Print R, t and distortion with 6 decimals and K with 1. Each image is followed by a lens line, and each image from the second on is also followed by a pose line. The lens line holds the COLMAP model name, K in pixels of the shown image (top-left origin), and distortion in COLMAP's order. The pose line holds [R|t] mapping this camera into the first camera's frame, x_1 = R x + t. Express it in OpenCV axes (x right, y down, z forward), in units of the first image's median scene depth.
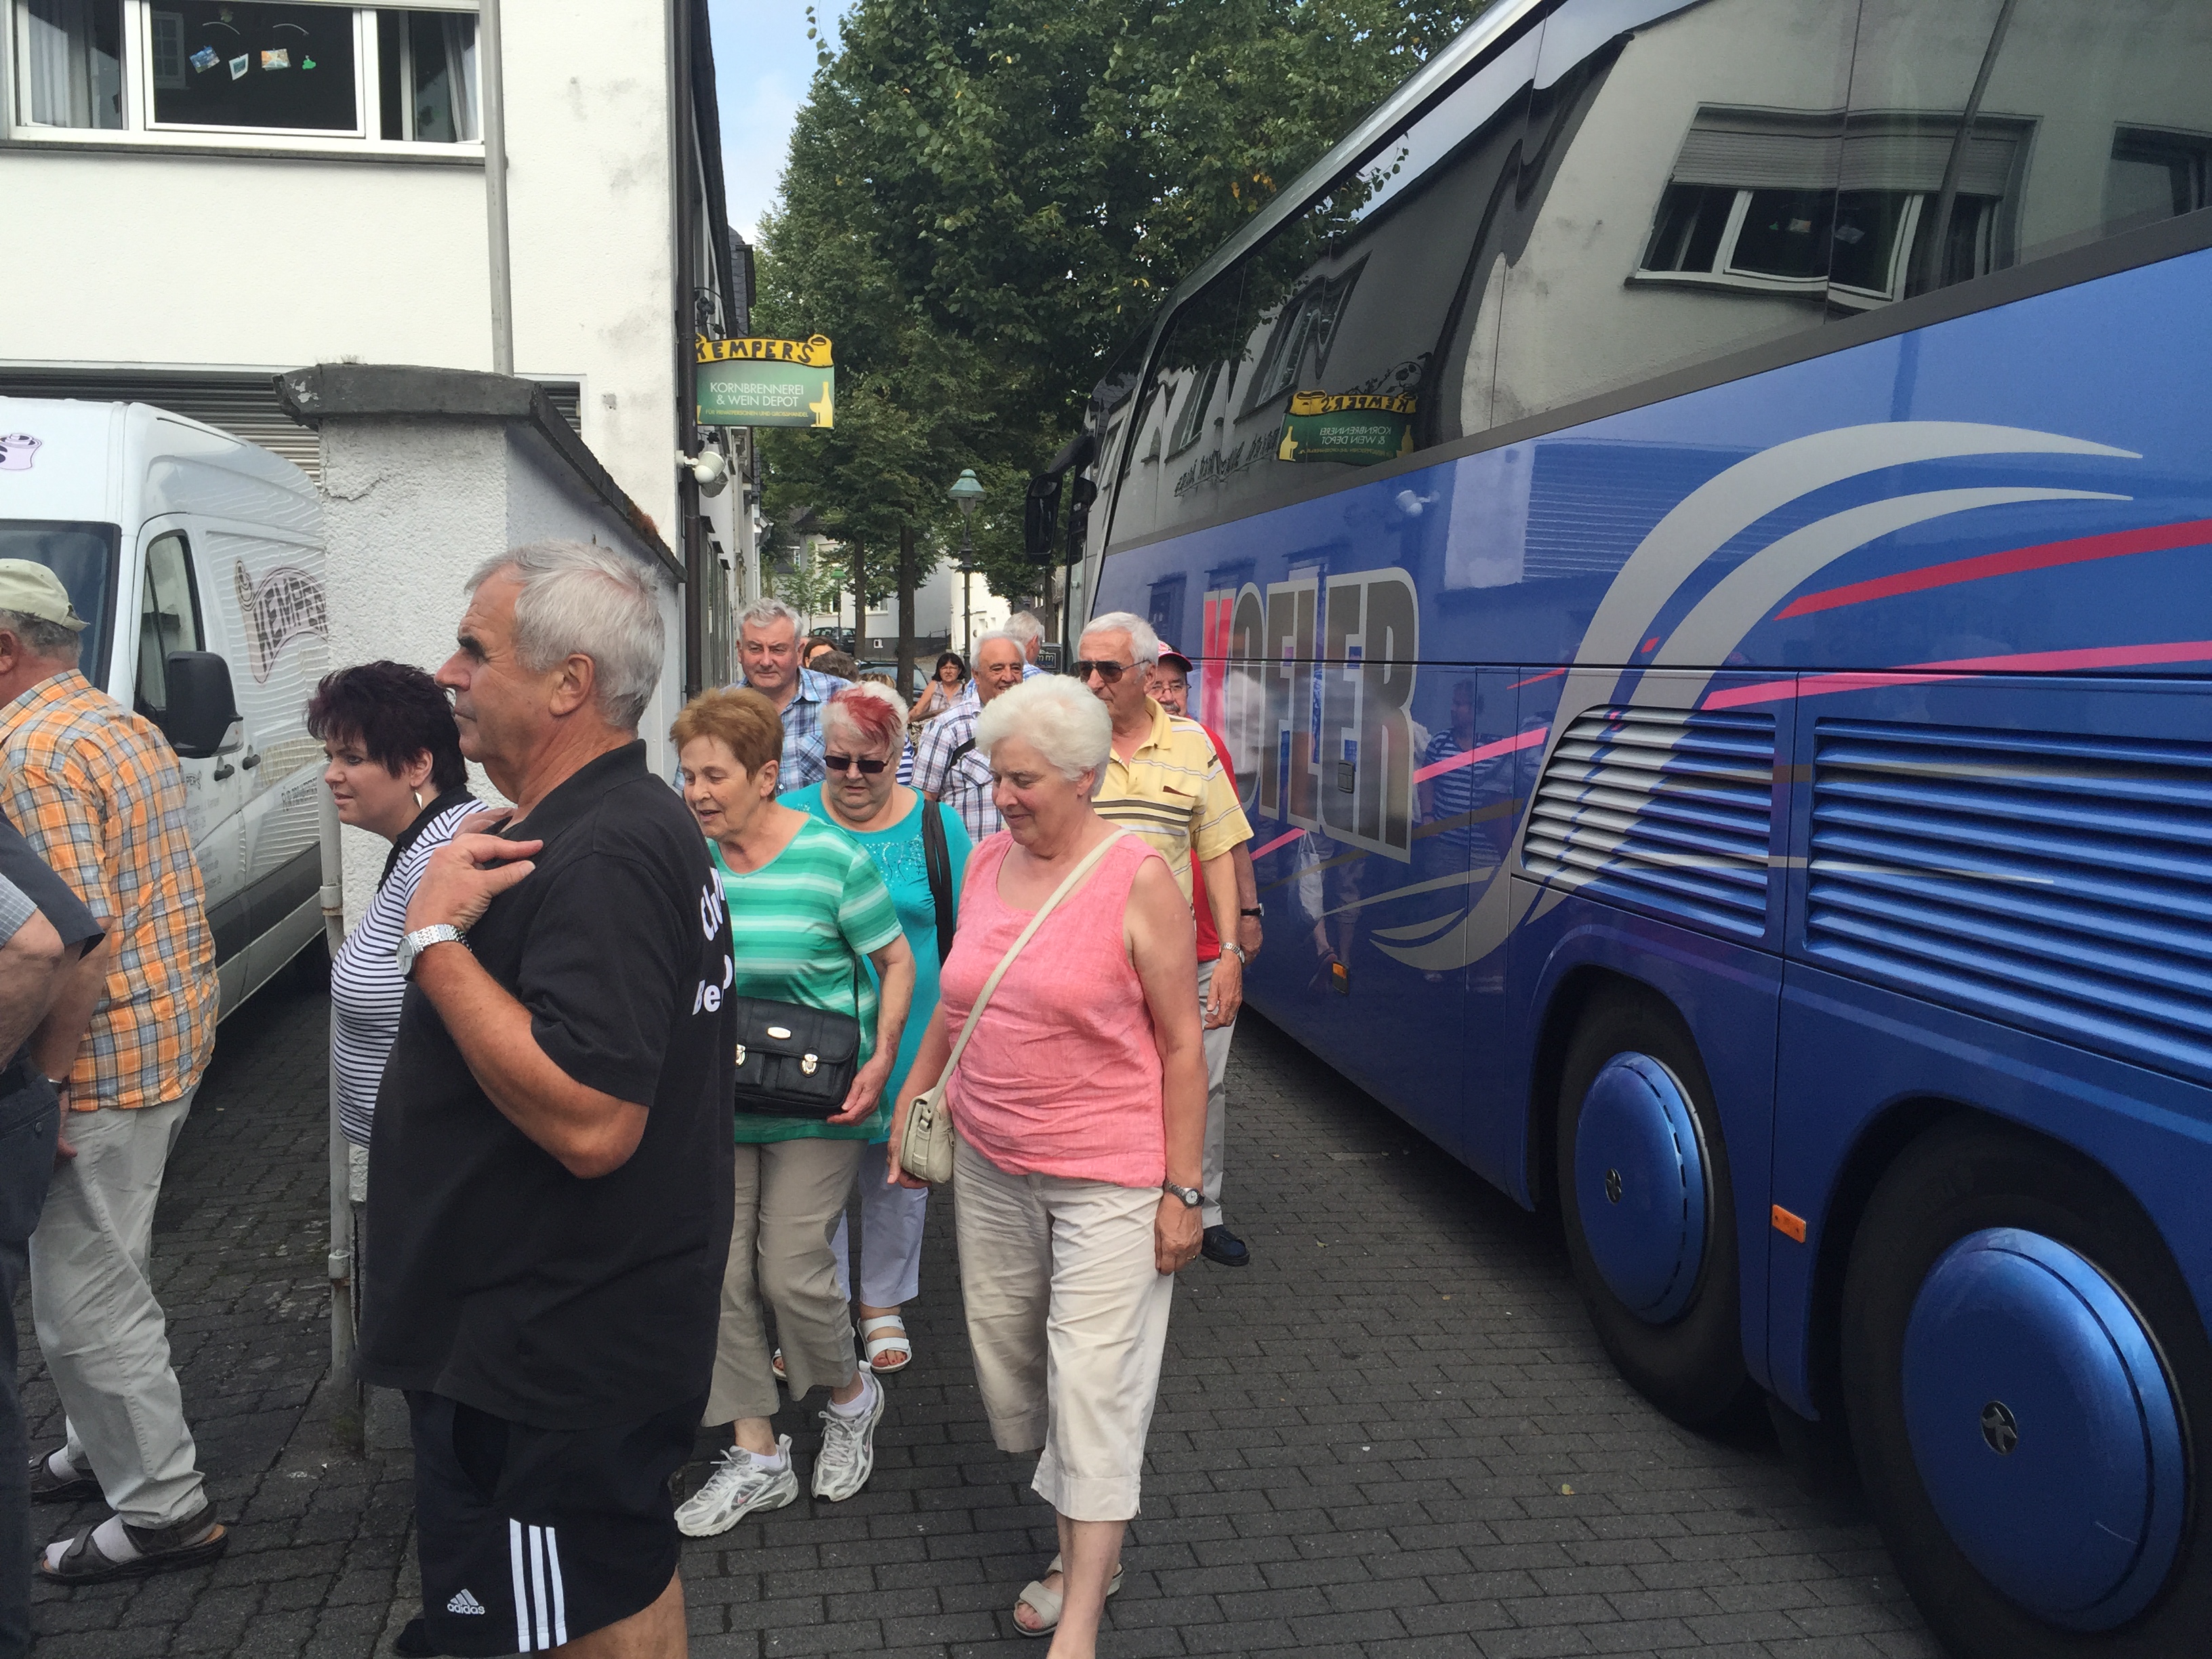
lens RADIAL K [[1909.0, 0, 1104.2], [0, 1909.0, 841.8], [0, 0, 1]] dist [0.085550, -0.116273]
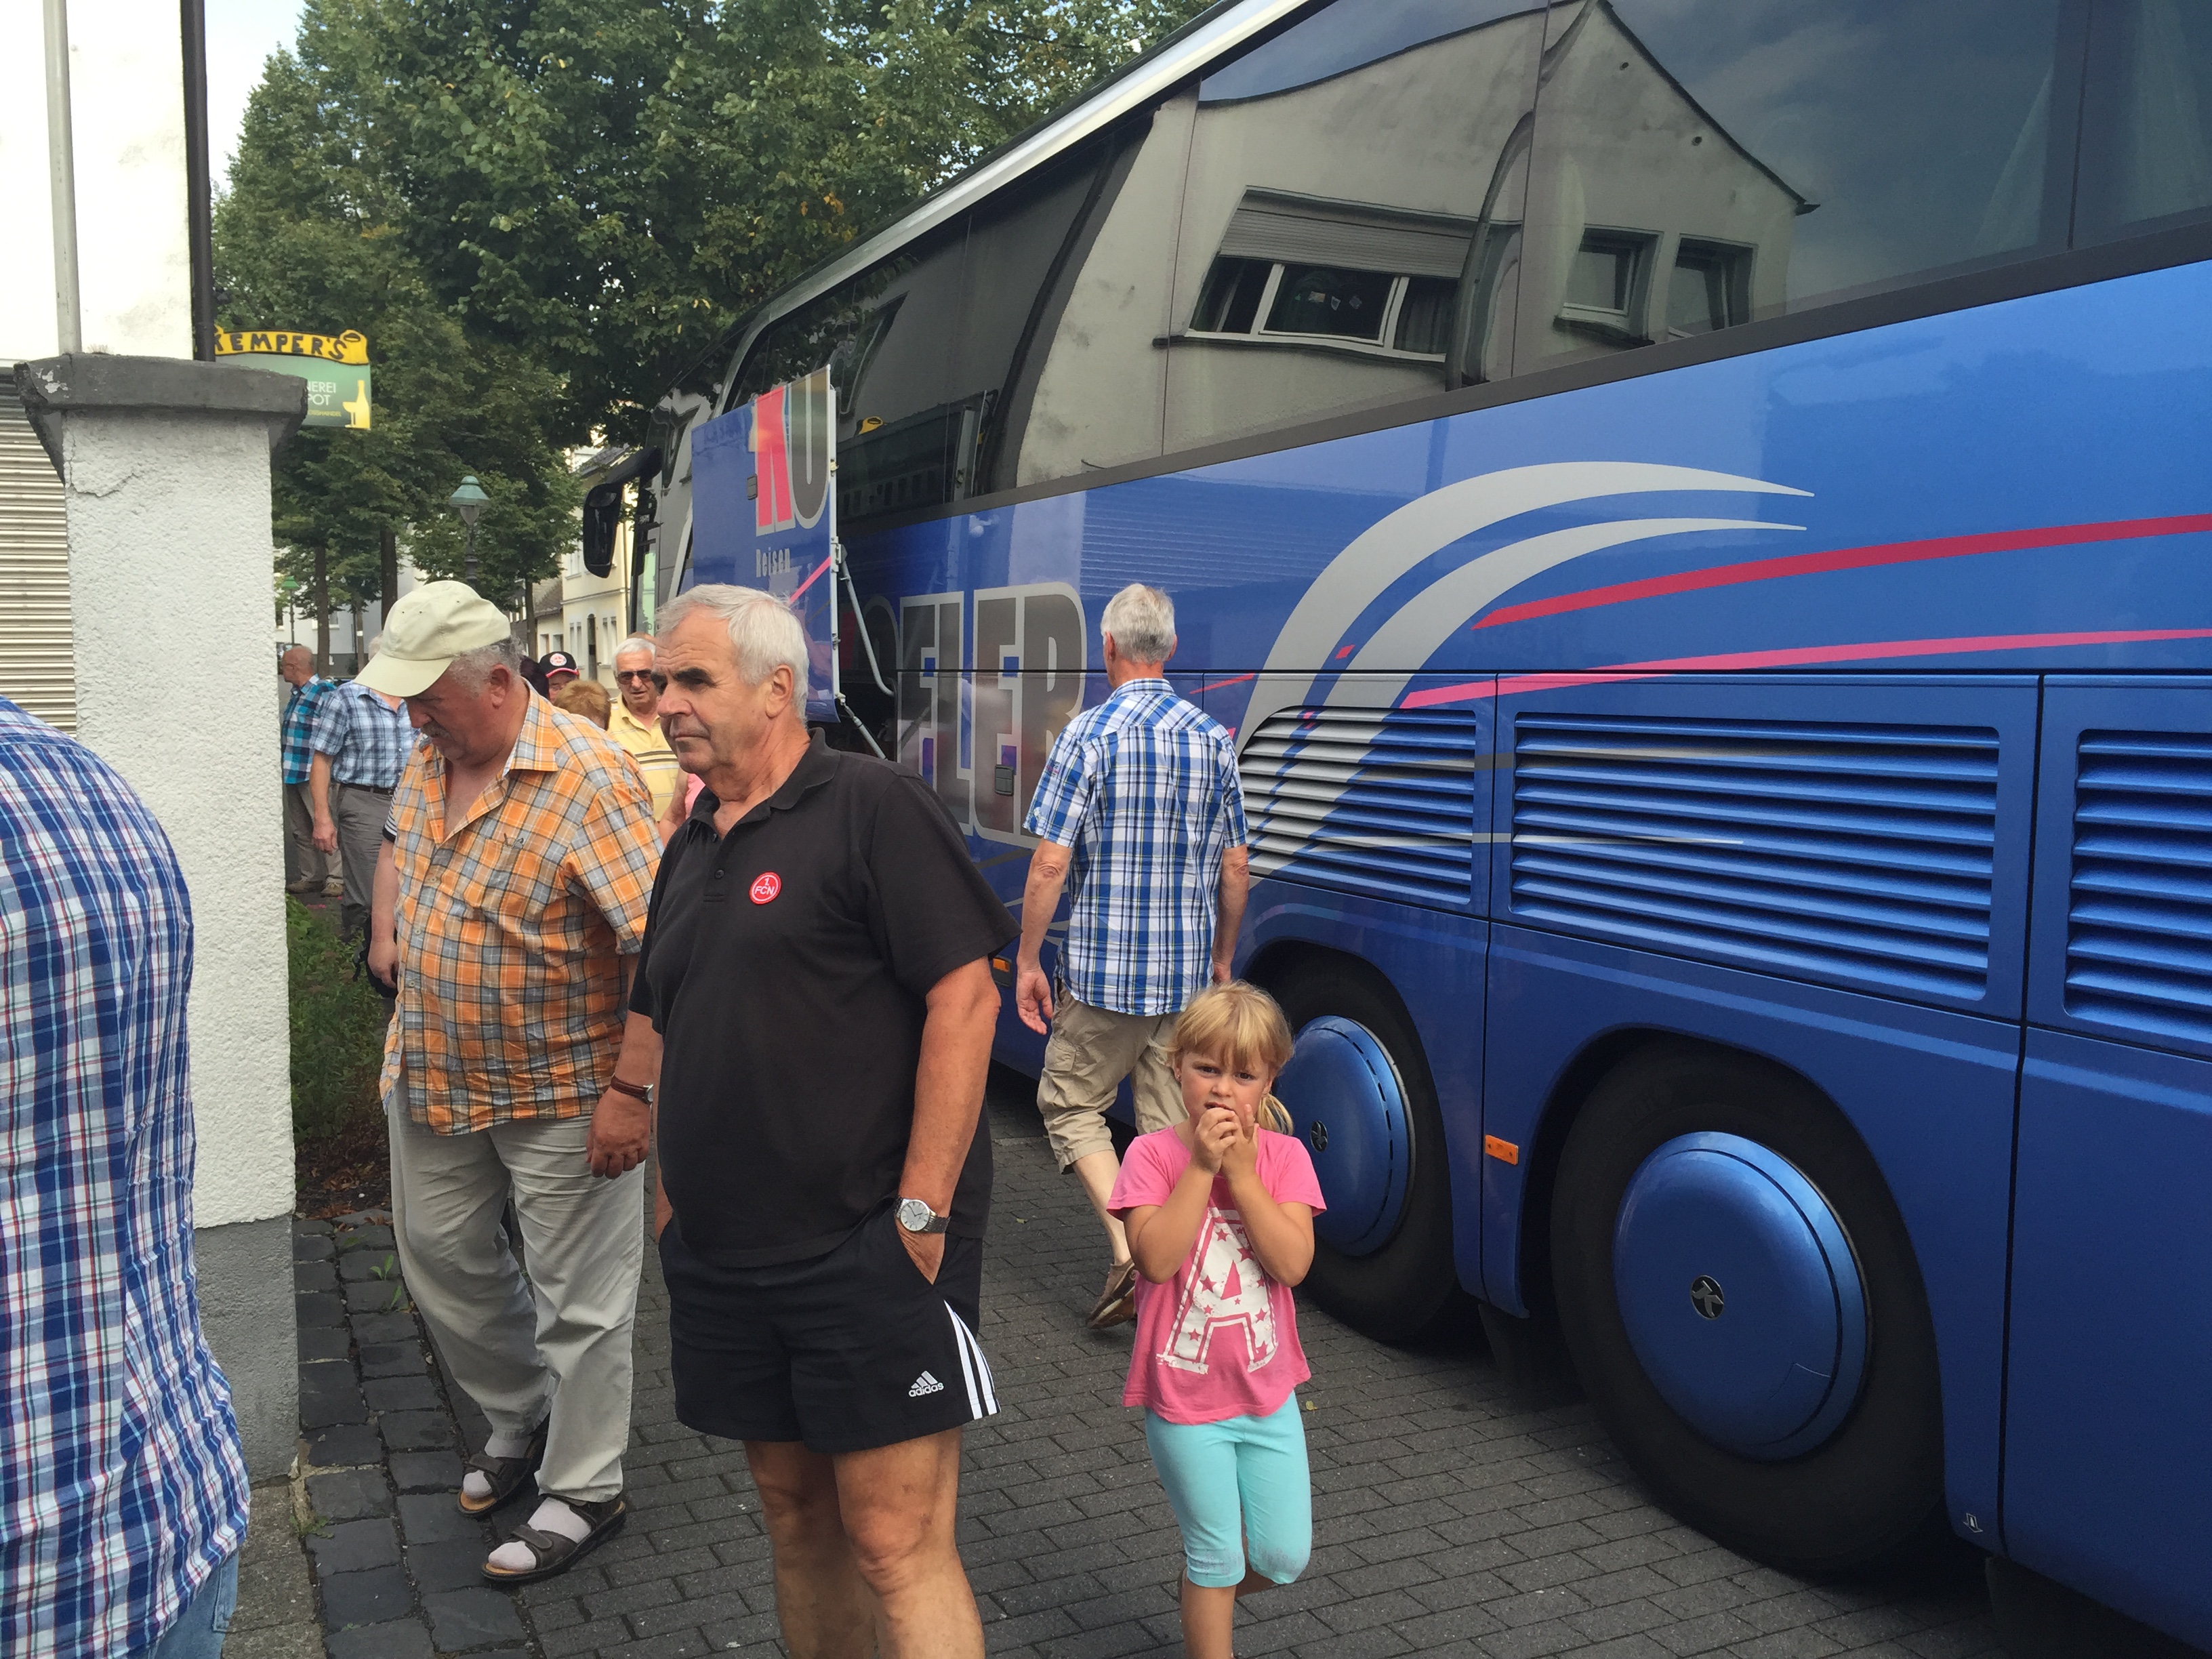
lens RADIAL K [[1909.0, 0, 1110.1], [0, 1909.0, 844.3], [0, 0, 1]] dist [0.085550, -0.116273]
pose [[0.963580, -0.026455, 0.266110, -0.098095], [0.028601, 0.999582, -0.004193, 0.007201], [-0.265887, 0.011651, 0.963934, -0.028204]]
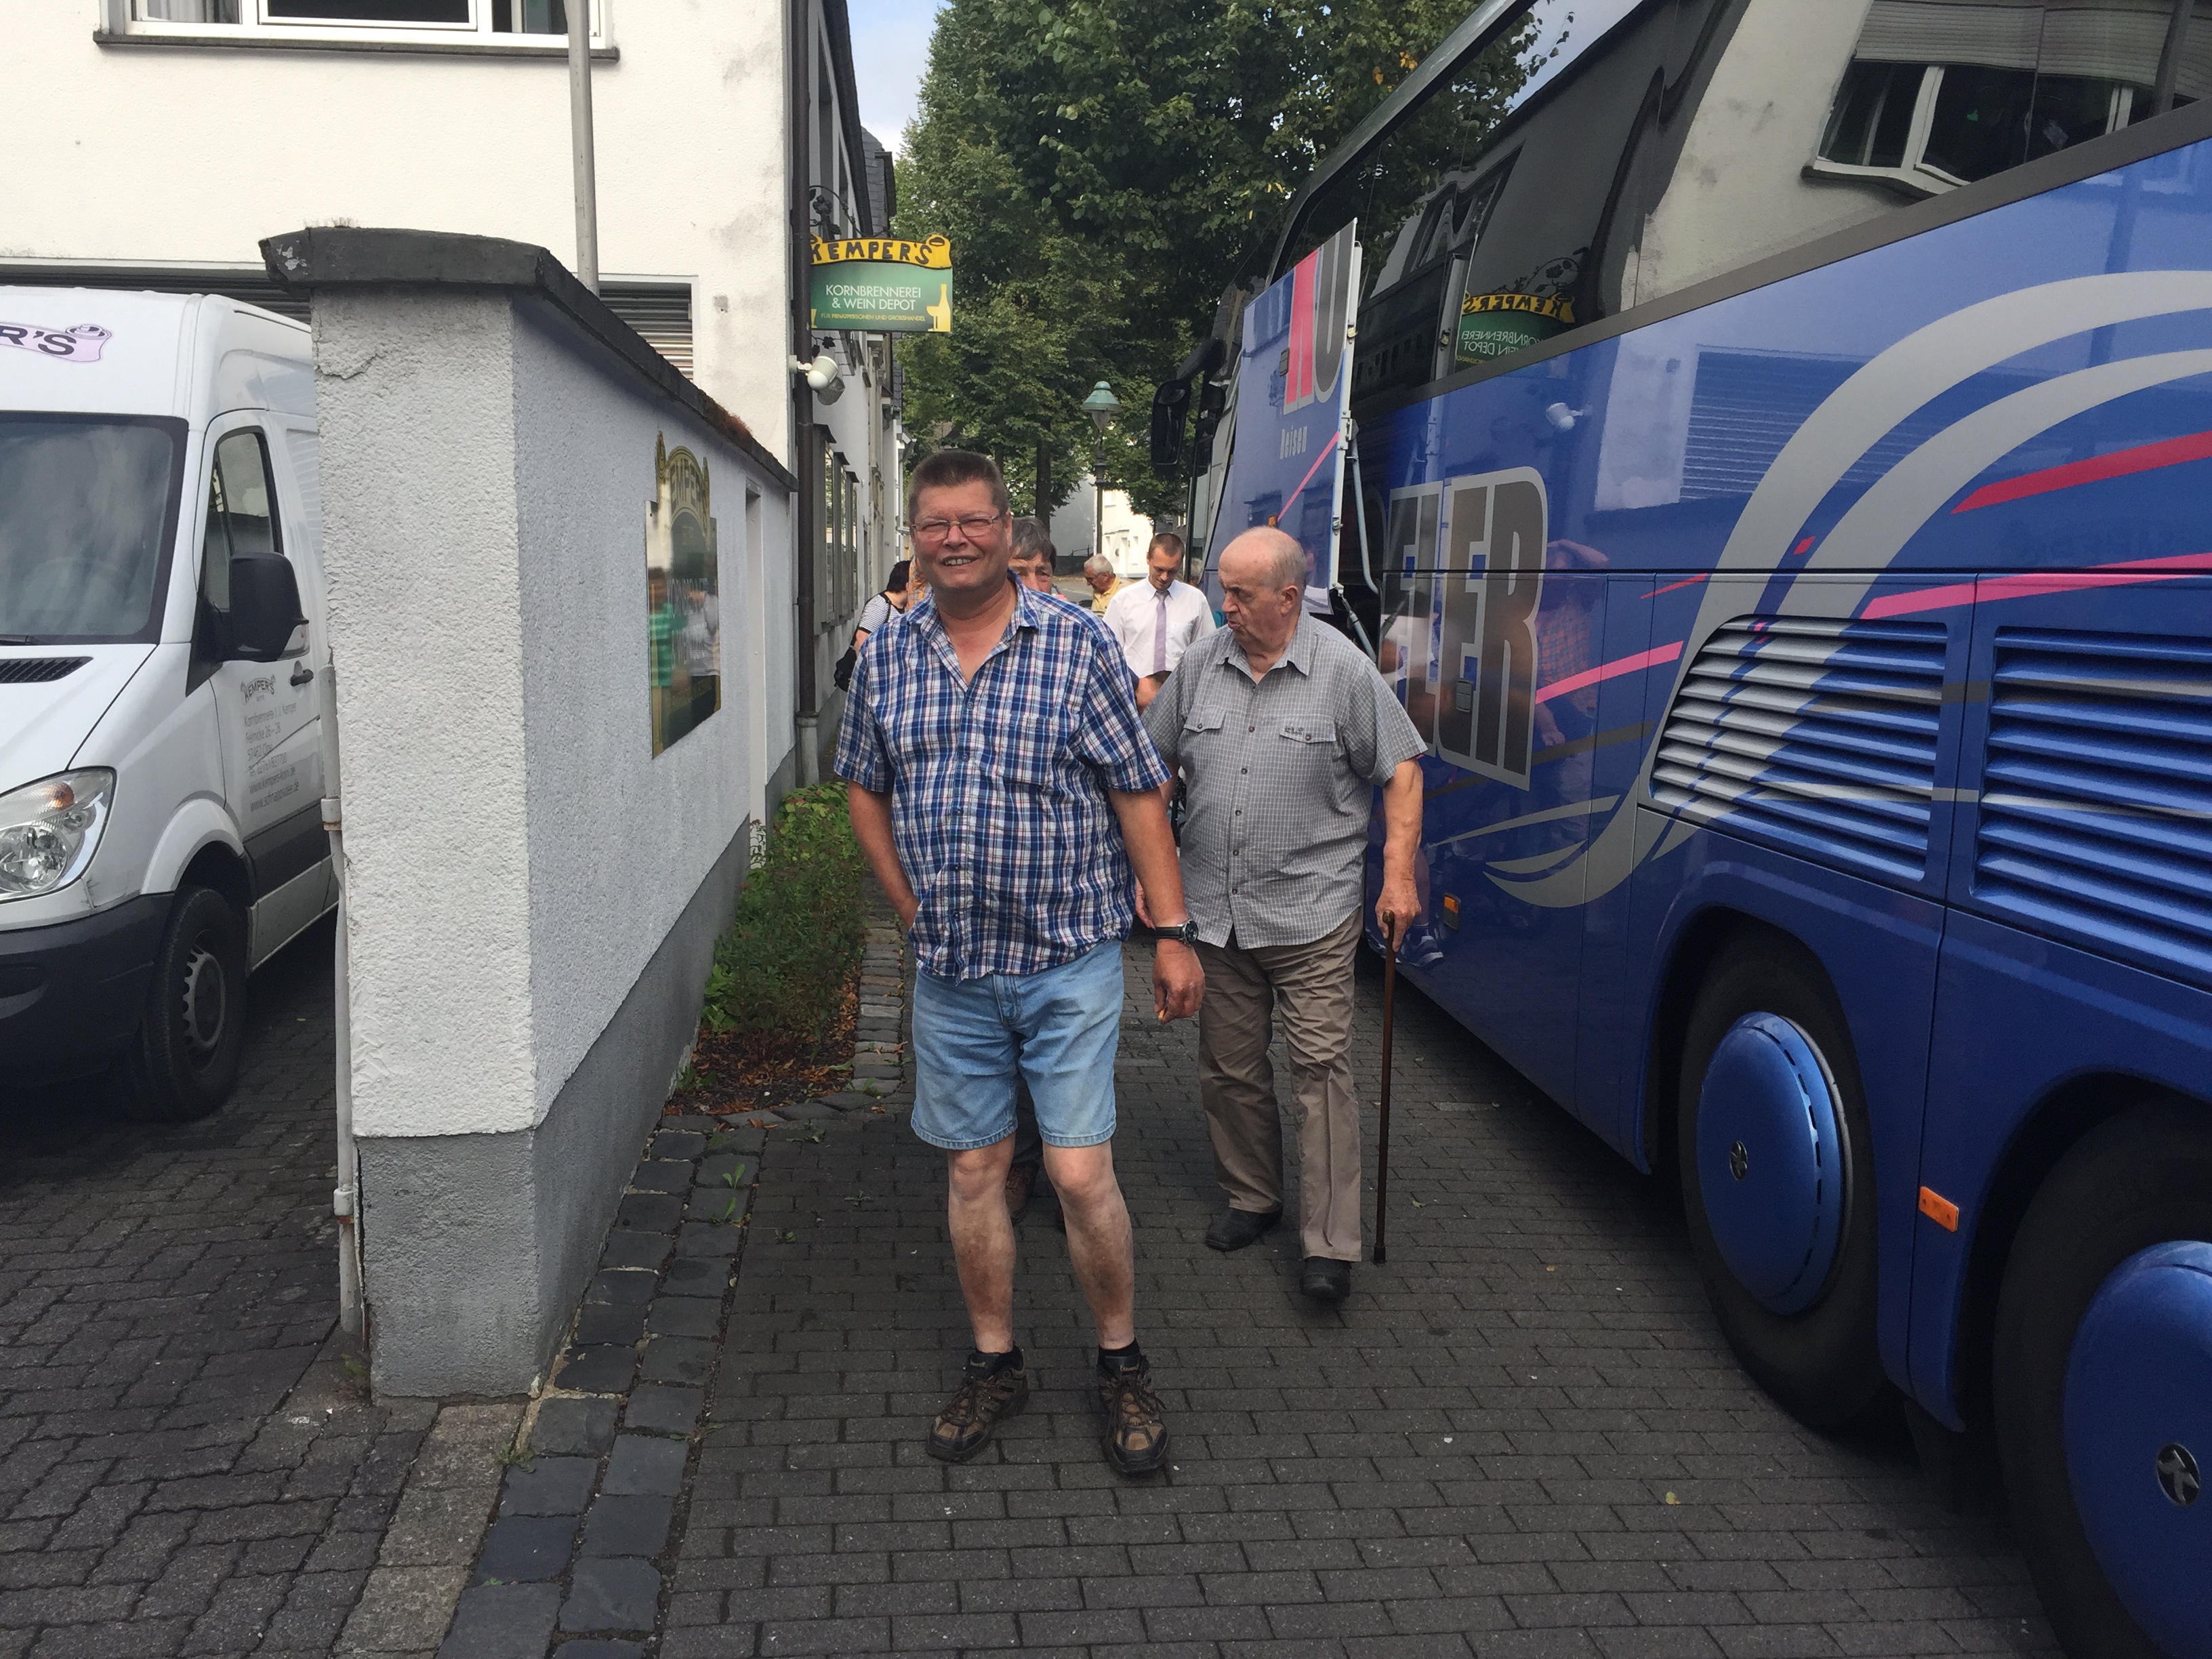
lens RADIAL K [[1909.0, 0, 1079.7], [0, 1909.0, 844.3], [0, 0, 1]] dist [0.085550, -0.116273]
pose [[0.996110, 0.017317, -0.086405, 0.023390], [-0.013633, 0.998980, 0.043051, -0.000050], [0.087062, -0.041706, 0.995330, 0.062380]]
